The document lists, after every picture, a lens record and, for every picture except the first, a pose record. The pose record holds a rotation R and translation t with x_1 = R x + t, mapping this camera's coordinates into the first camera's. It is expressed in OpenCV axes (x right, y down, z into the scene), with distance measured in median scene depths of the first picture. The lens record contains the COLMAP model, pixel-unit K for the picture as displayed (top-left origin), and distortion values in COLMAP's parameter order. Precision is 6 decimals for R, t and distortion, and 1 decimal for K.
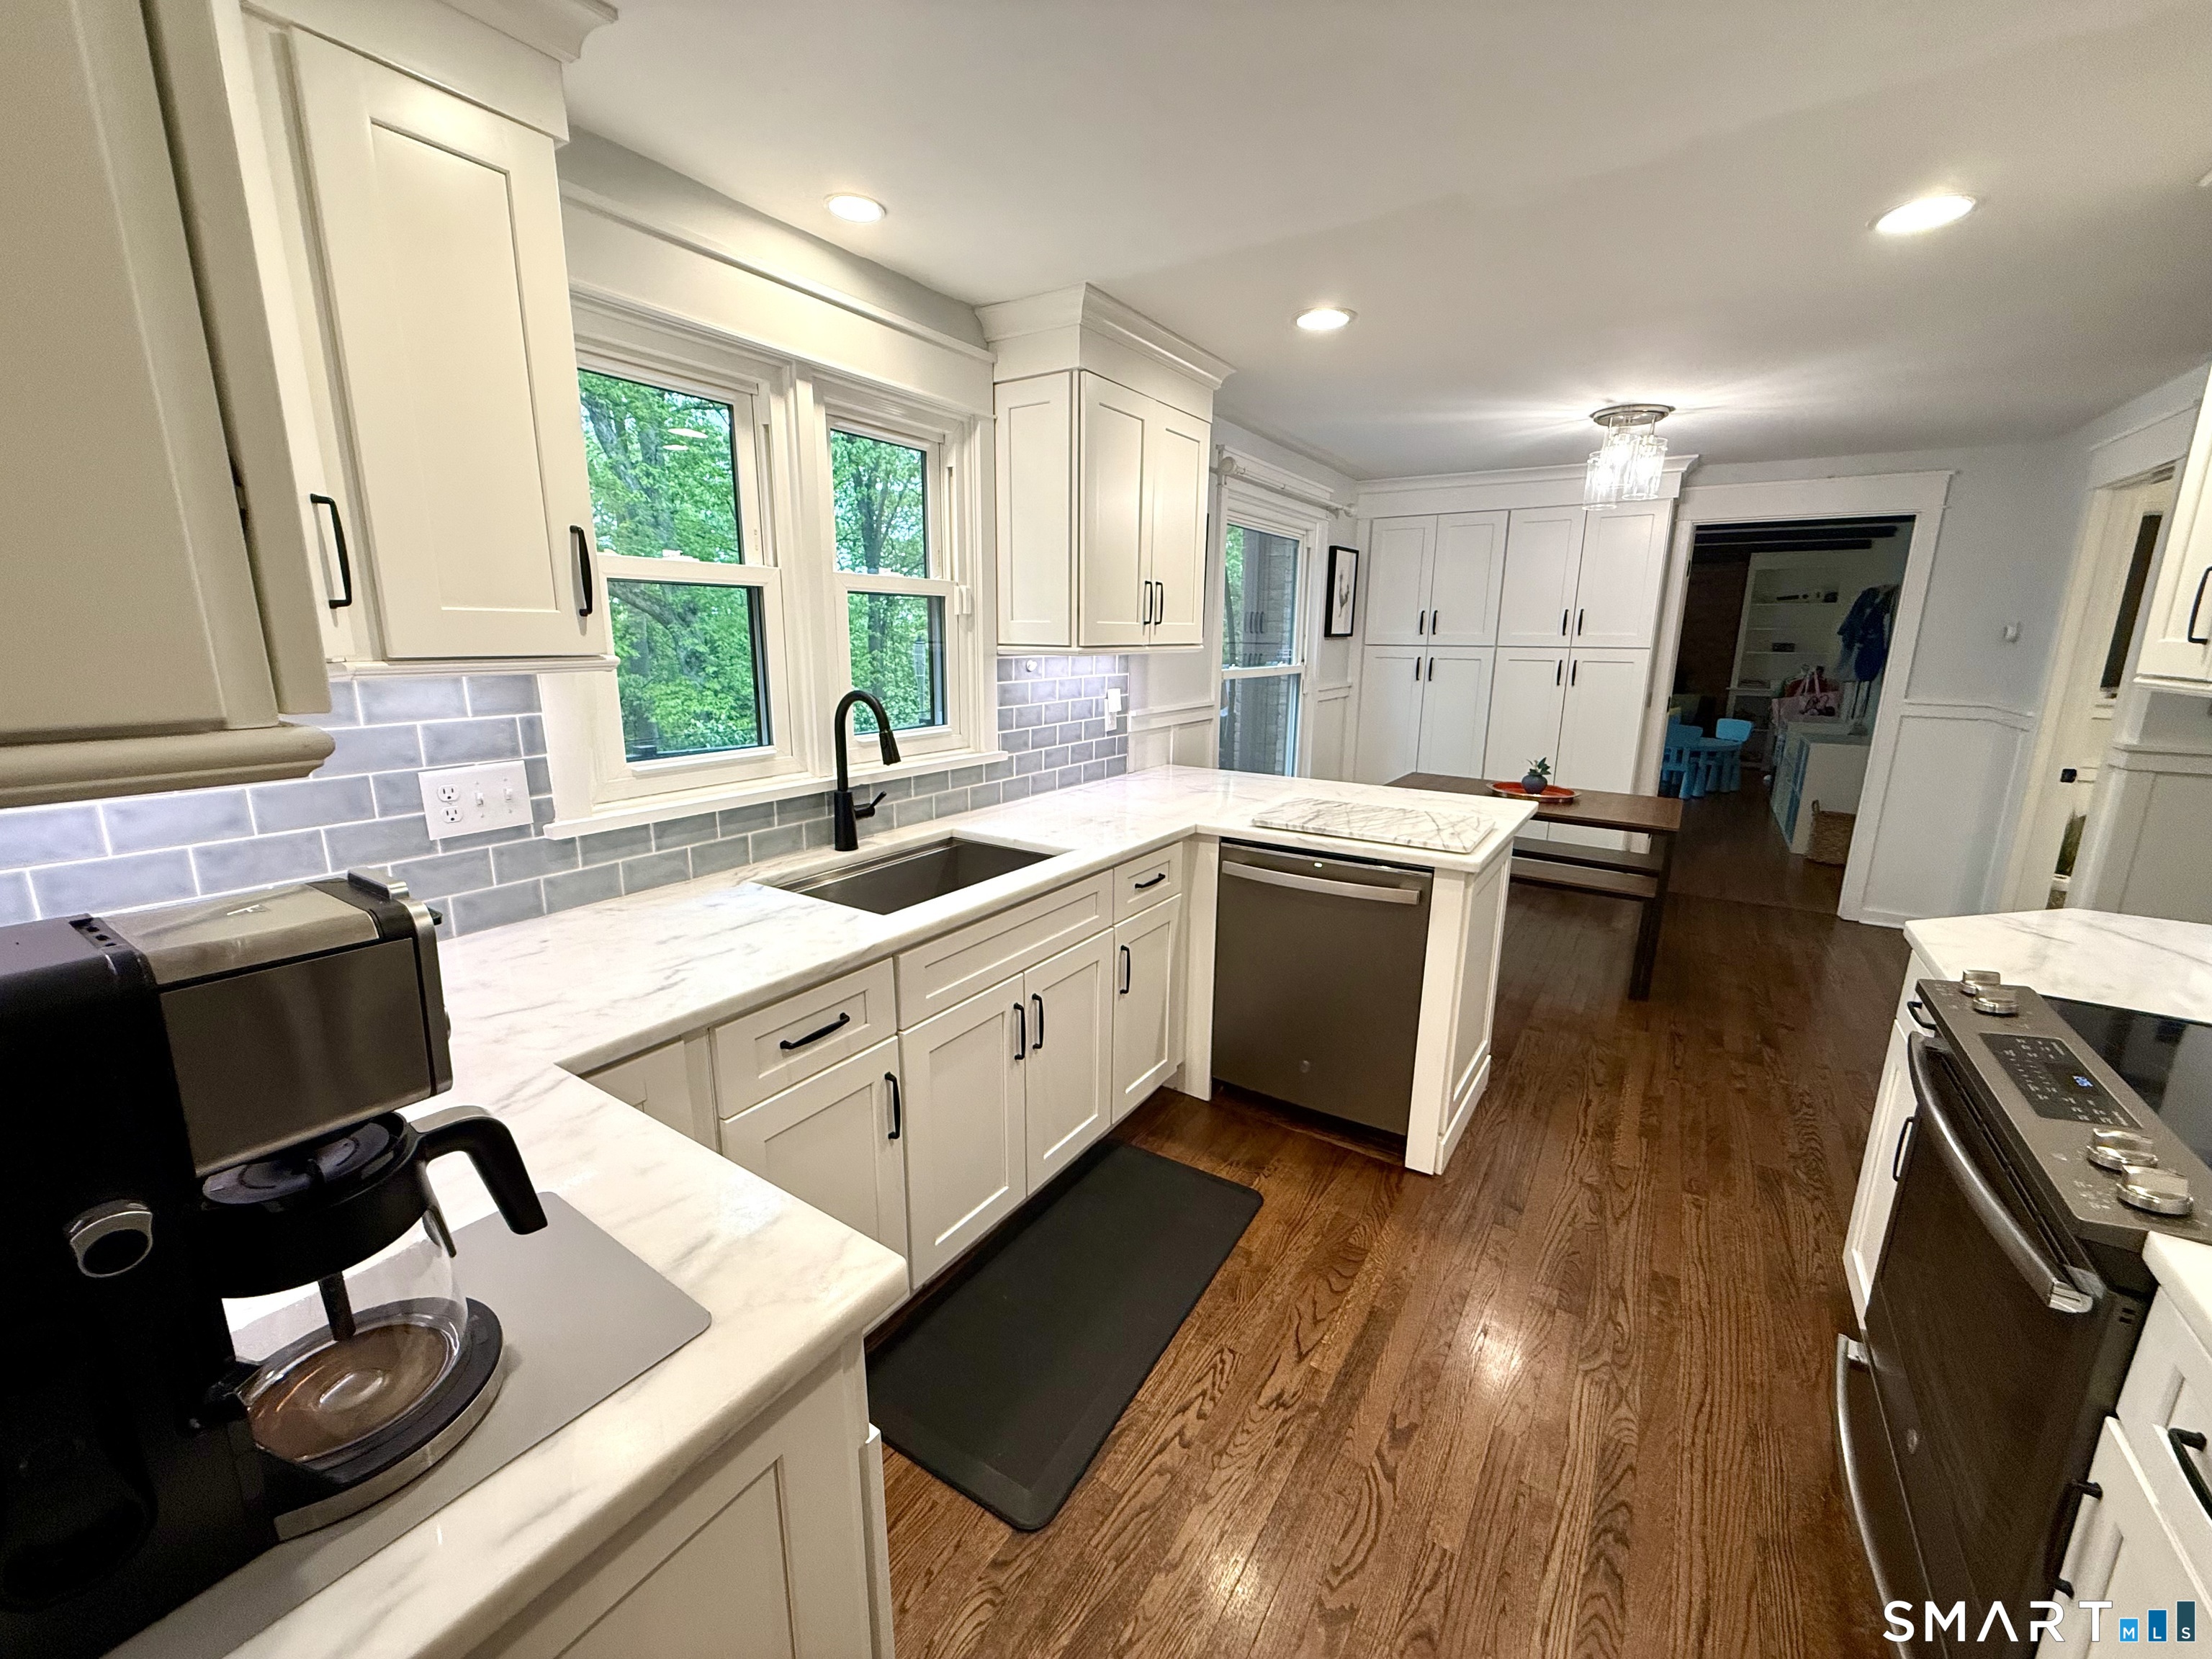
lens RADIAL K [[882.3, 0, 1098.5], [0, 882.3, 826.8], [0, 0, 1]] dist [0.000454, -0.000351]
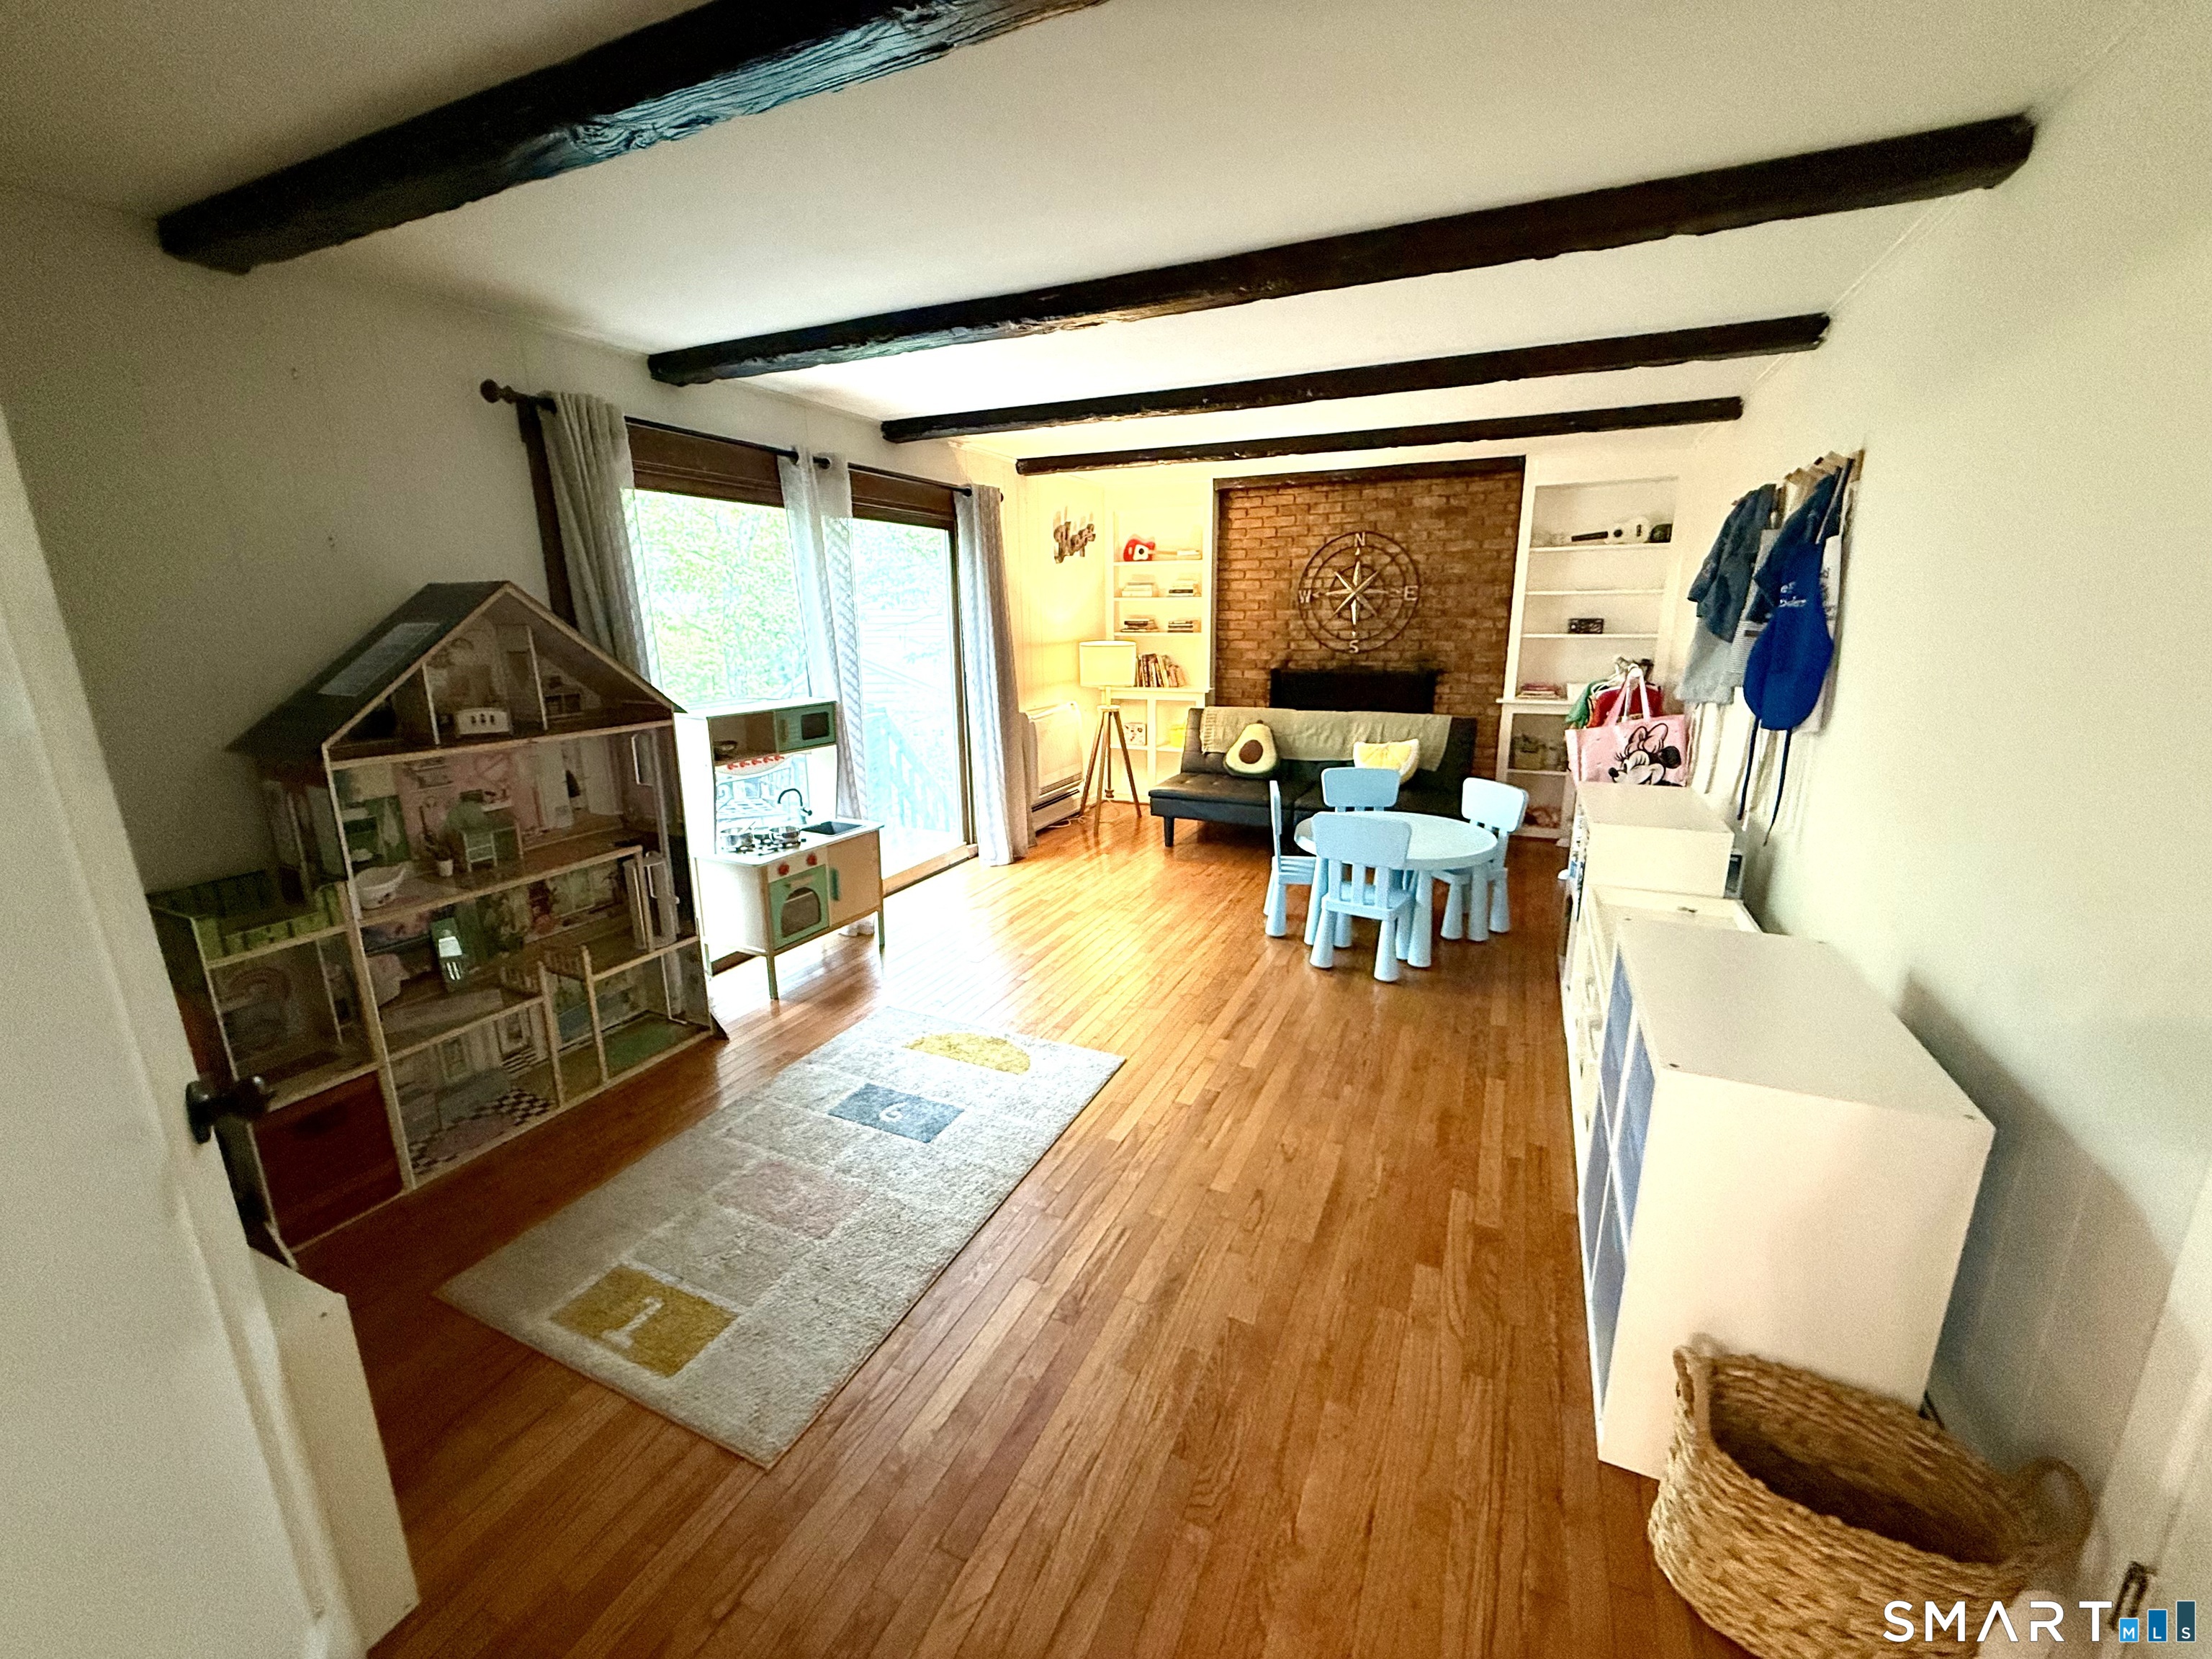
lens RADIAL K [[882.3, 0, 1105.3], [0, 882.3, 825.1], [0, 0, 1]] dist [0.000454, -0.000351]
pose [[0.988400, -0.049436, 0.143605, 0.402191], [0.046341, 0.998617, 0.024821, -0.109146], [-0.144634, -0.017878, 0.989324, 0.505399]]
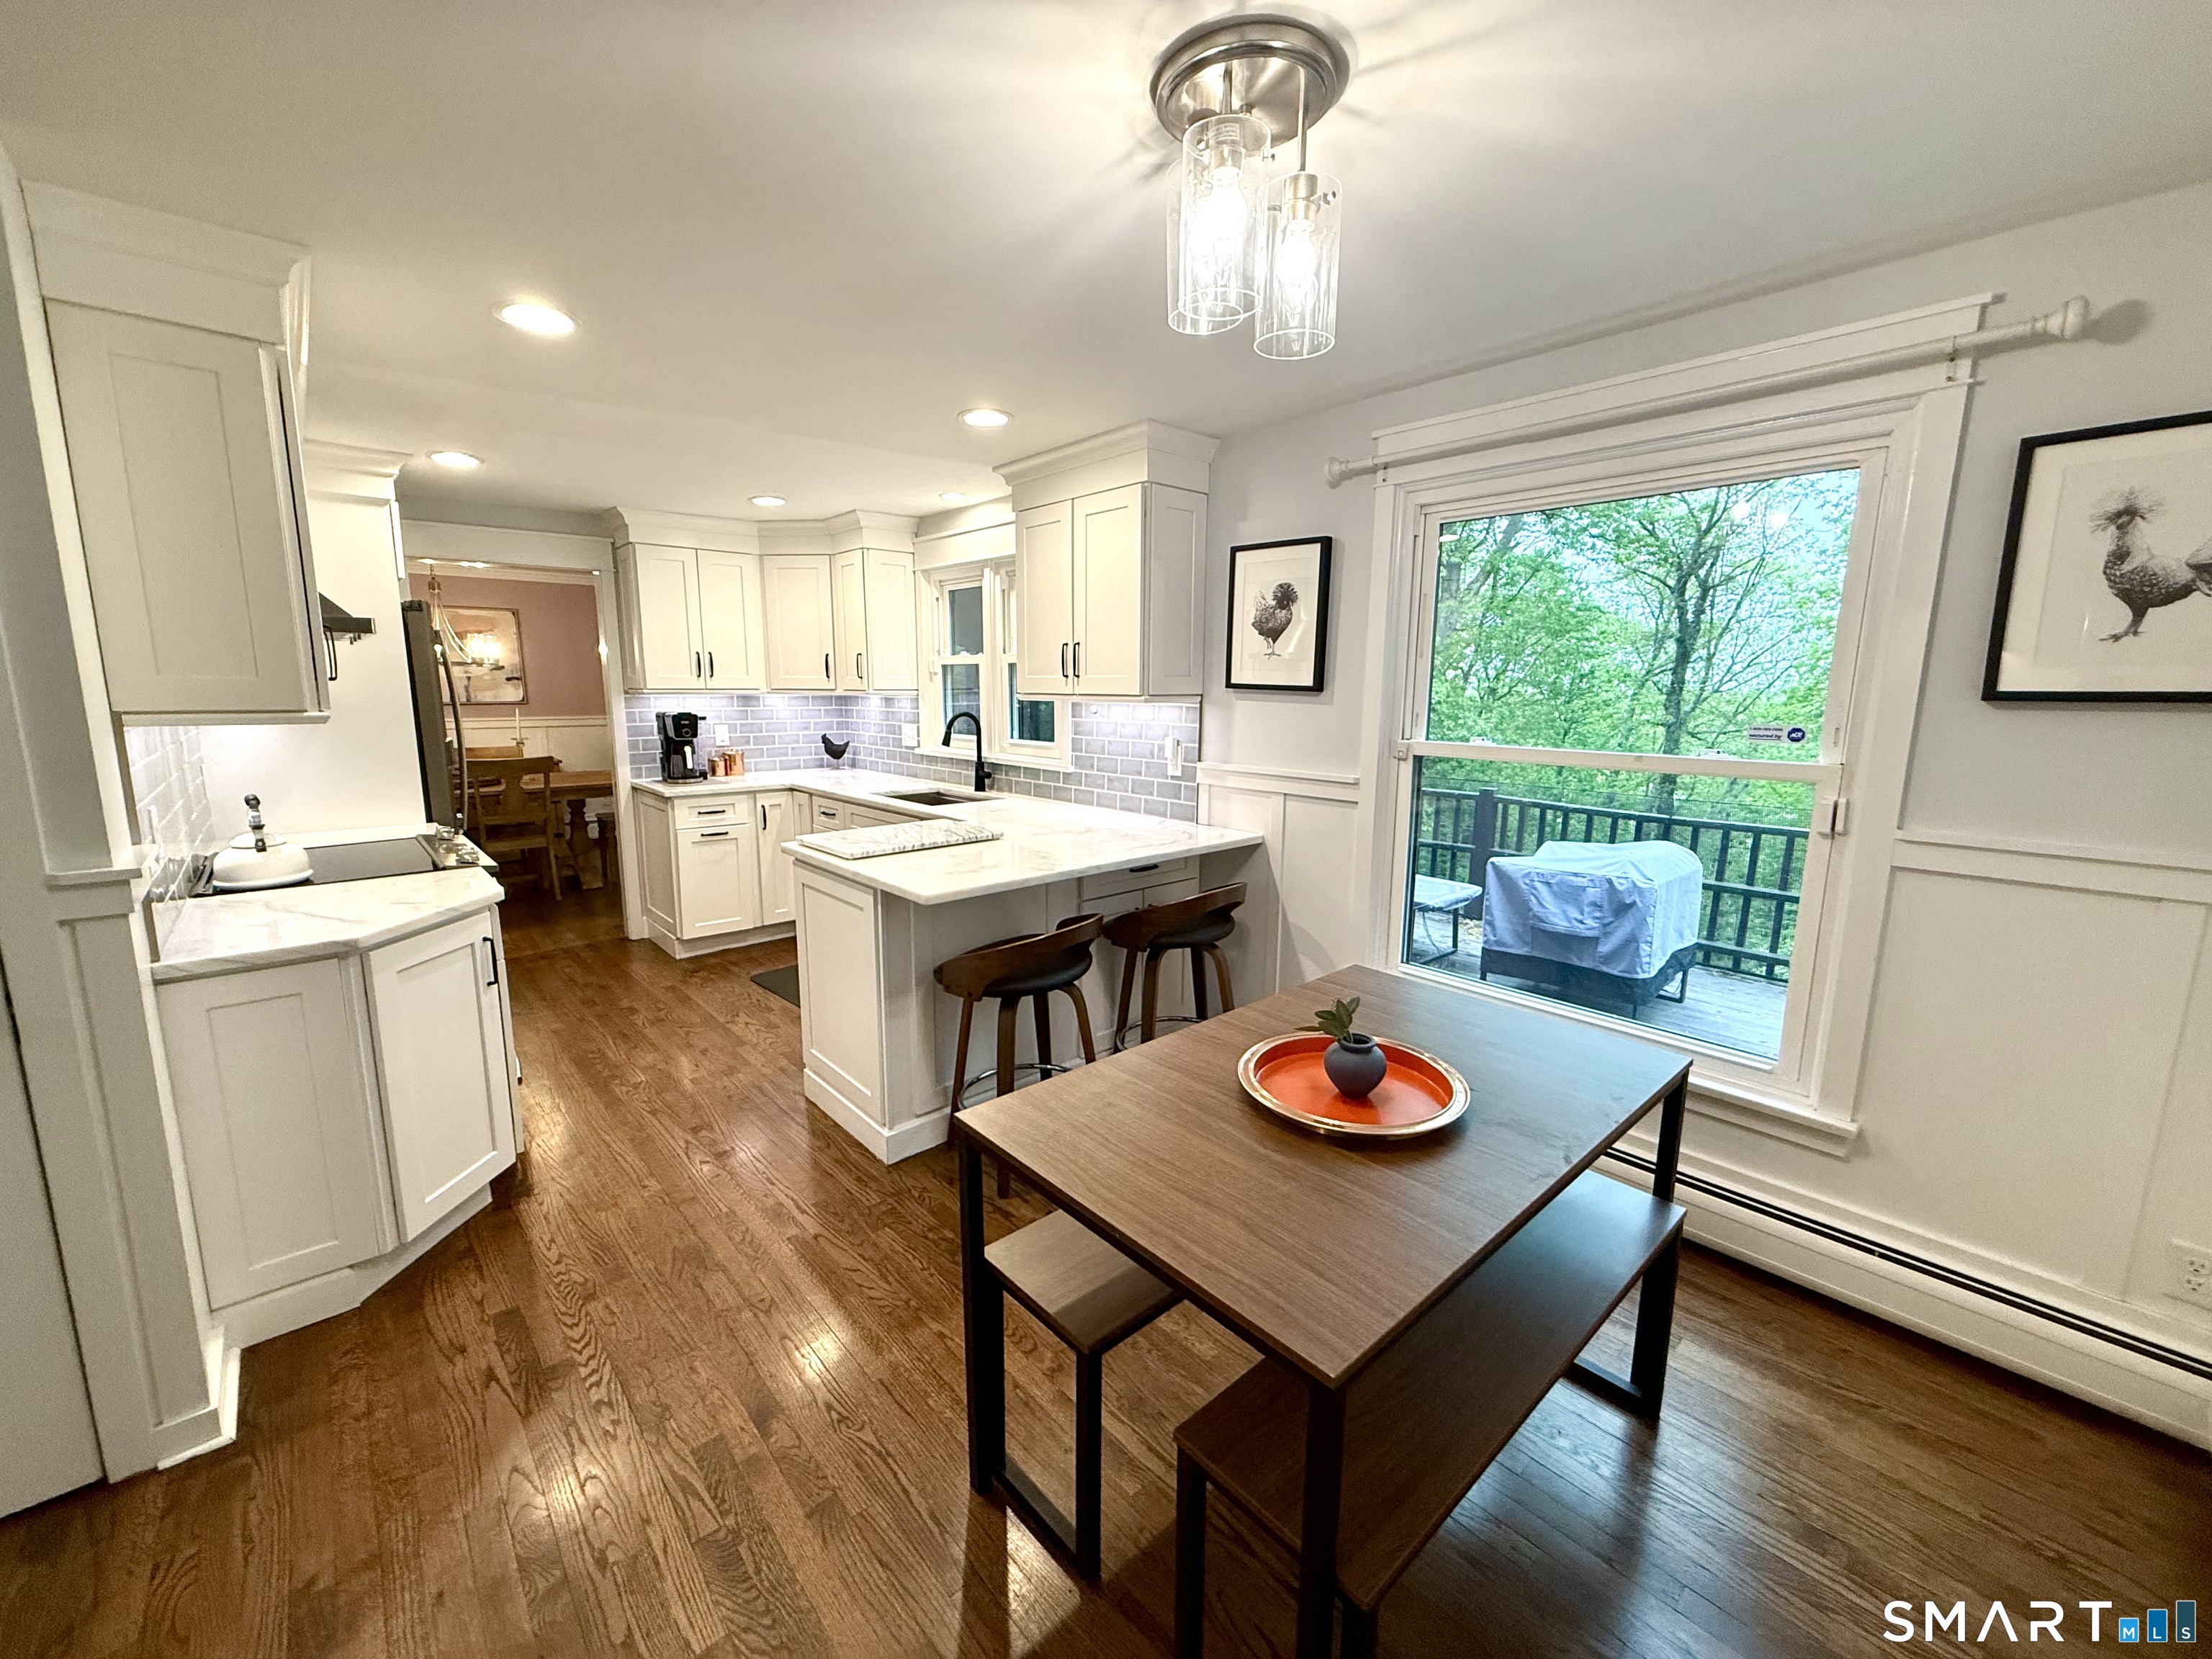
lens RADIAL K [[882.3, 0, 1099.5], [0, 882.3, 829.6], [0, 0, 1]] dist [0.000454, -0.000351]
pose [[-0.256680, 0.146364, -0.955350, 1.405591], [-0.218165, 0.954181, 0.204801, -0.322836], [0.941551, 0.260992, -0.212988, 1.524539]]
